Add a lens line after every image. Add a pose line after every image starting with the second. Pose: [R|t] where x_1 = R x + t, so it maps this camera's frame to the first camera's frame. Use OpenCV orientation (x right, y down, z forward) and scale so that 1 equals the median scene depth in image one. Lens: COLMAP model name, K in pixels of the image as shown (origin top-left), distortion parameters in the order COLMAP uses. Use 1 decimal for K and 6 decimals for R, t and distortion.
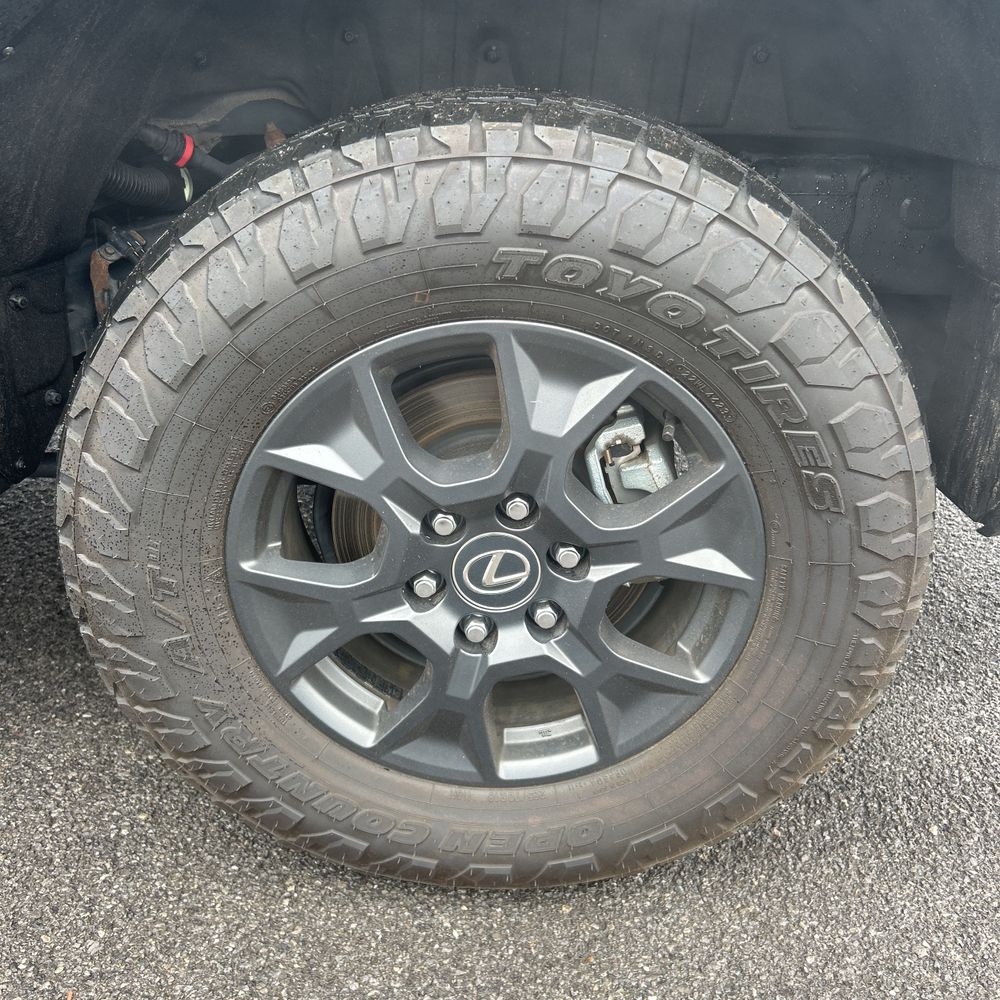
lens RADIAL K [[980.7, 0, 517.1], [0, 980.7, 493.5], [0, 0, 1]] dist [0.104903, -0.269378]
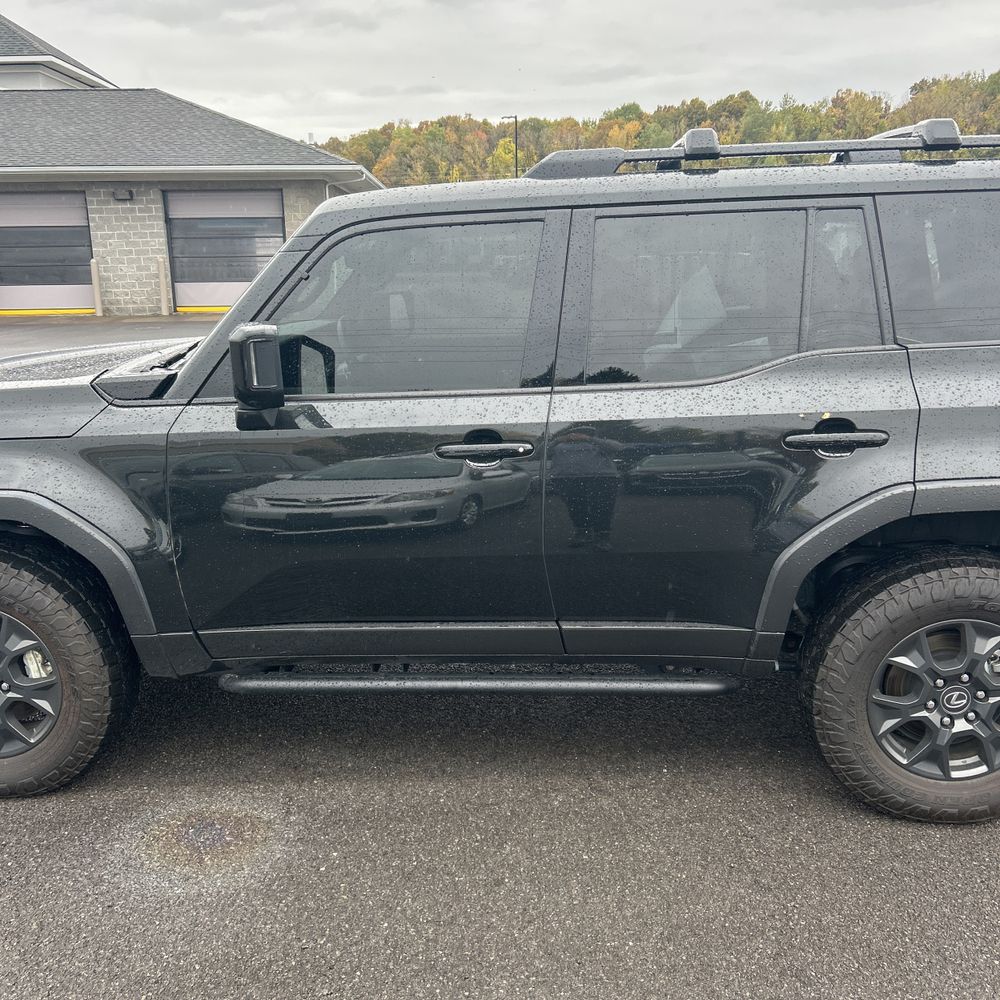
lens RADIAL K [[1003.3, 0, 518.9], [0, 1003.3, 500.8], [0, 0, 1]] dist [0.015118, 0.007981]
pose [[0.998094, -0.006014, -0.061414, -1.159407], [-0.005197, 0.983509, -0.180783, 0.046048], [0.061489, 0.180758, 0.981604, -2.205748]]
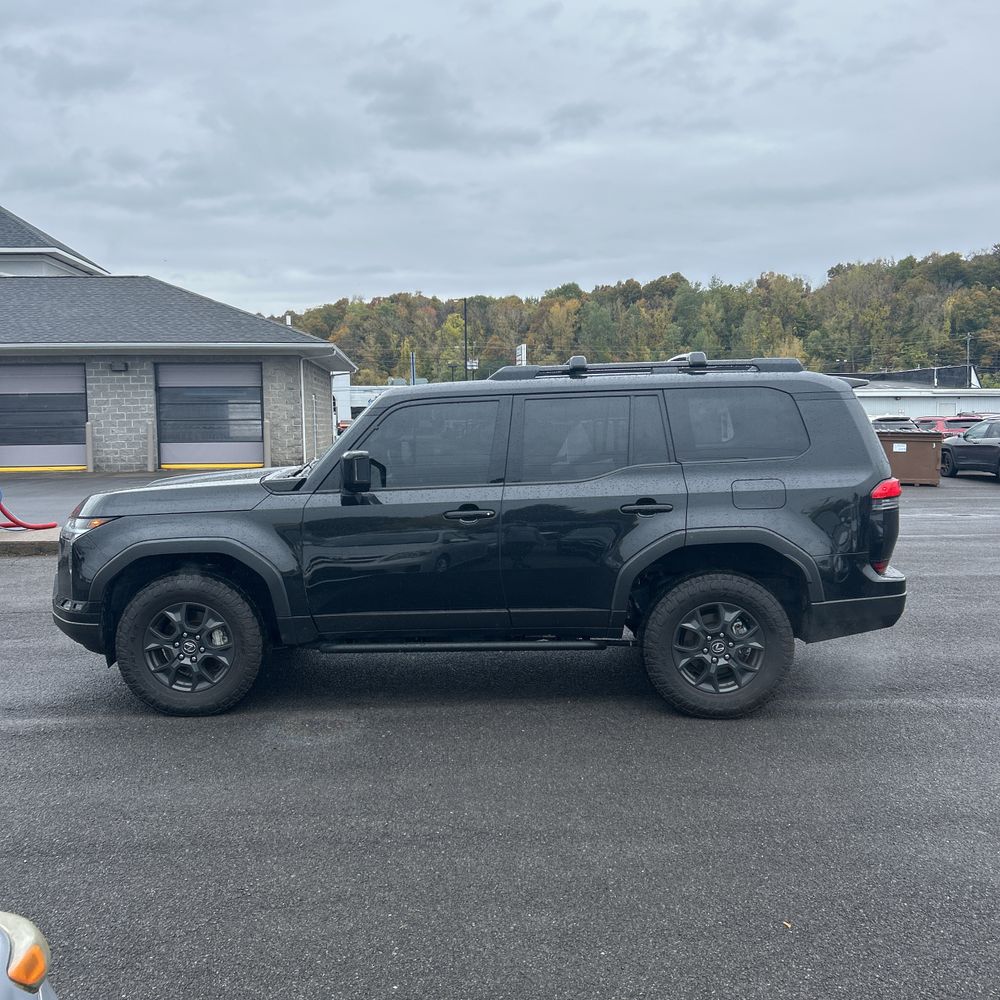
lens RADIAL K [[1011.8, 0, 519.4], [0, 1011.8, 498.8], [0, 0, 1]] dist [0.115357, -0.289114]
pose [[0.999837, -0.016987, -0.006155, -1.117098], [0.013910, 0.941124, -0.337776, 1.241606], [0.011530, 0.337635, 0.941206, -4.828924]]
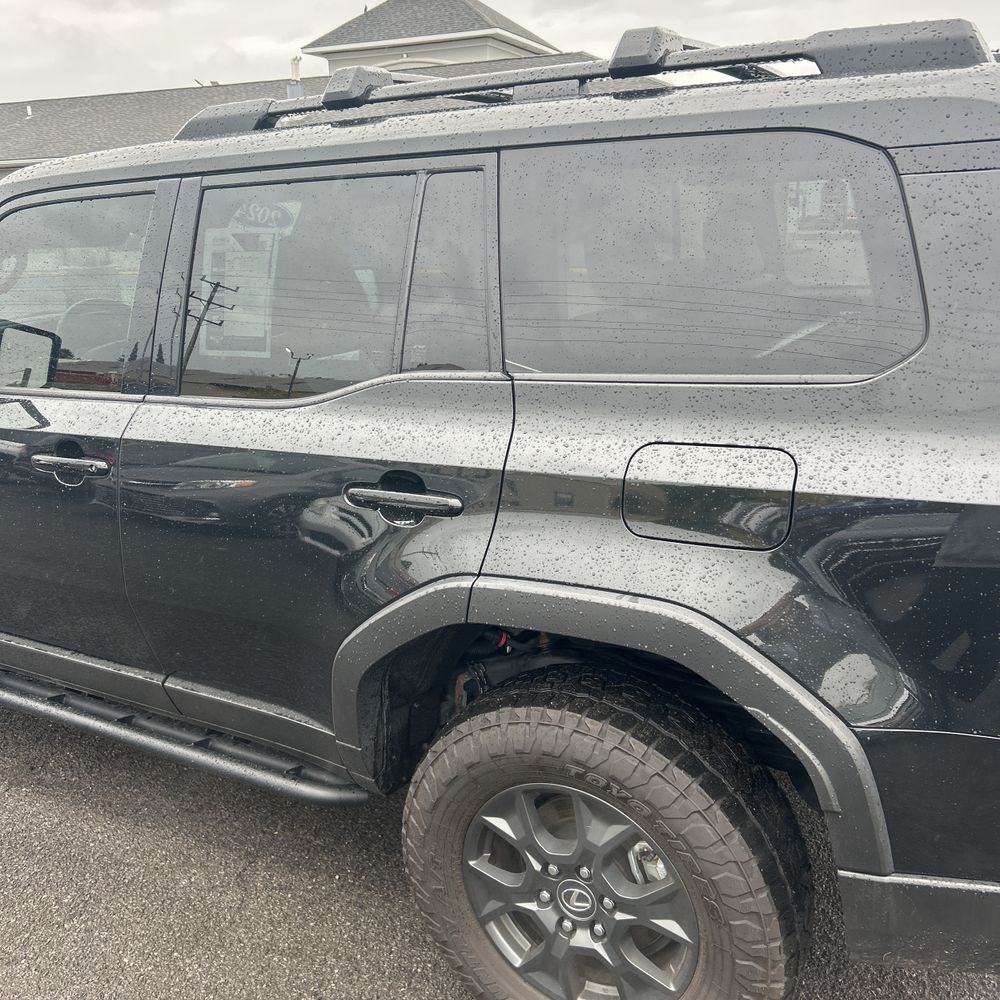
lens RADIAL K [[1011.8, 0, 519.4], [0, 1011.8, 498.8], [0, 0, 1]] dist [0.115357, -0.289114]
pose [[0.868650, 0.107845, -0.483547, 0.809430], [-0.180723, 0.977742, -0.106587, -0.482528], [0.461289, 0.179975, 0.868805, -1.035511]]
